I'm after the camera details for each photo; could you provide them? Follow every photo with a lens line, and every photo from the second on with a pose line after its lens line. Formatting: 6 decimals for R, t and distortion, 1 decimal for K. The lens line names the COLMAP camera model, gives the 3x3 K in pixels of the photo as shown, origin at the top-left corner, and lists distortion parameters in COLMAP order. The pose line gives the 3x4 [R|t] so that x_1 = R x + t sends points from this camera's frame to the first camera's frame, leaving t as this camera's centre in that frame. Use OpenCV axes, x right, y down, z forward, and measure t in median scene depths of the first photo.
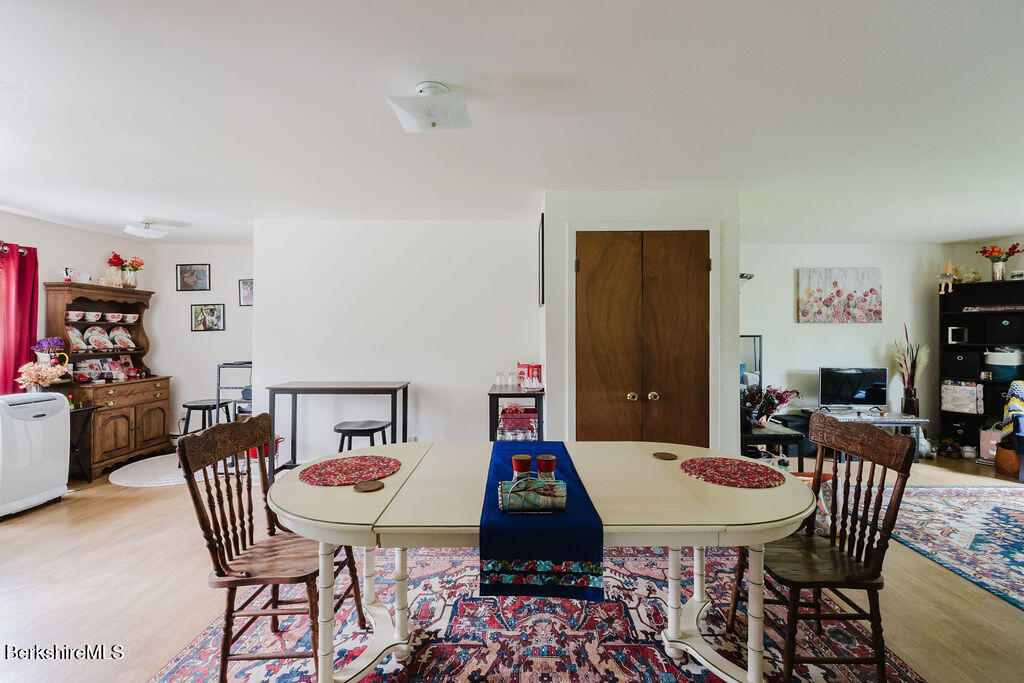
lens RADIAL K [[445.8, 0, 513.2], [0, 445.8, 334.3], [0, 0, 1]] dist [0.004850, 0.000283]
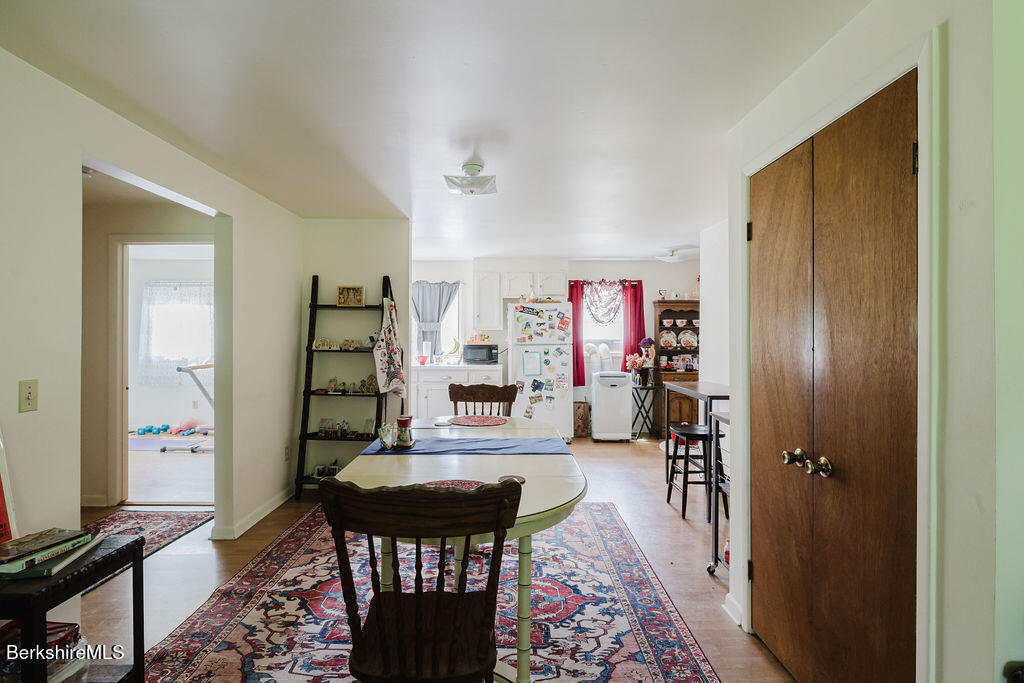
lens RADIAL K [[520.1, 0, 511.1], [0, 520.1, 335.3], [0, 0, 1]] dist [-0.003618, -0.000480]
pose [[0.000235, 0.002023, -0.999998, 0.720175], [-0.003311, 0.999992, 0.002022, -0.003139], [0.999994, 0.003311, 0.000242, 0.536011]]
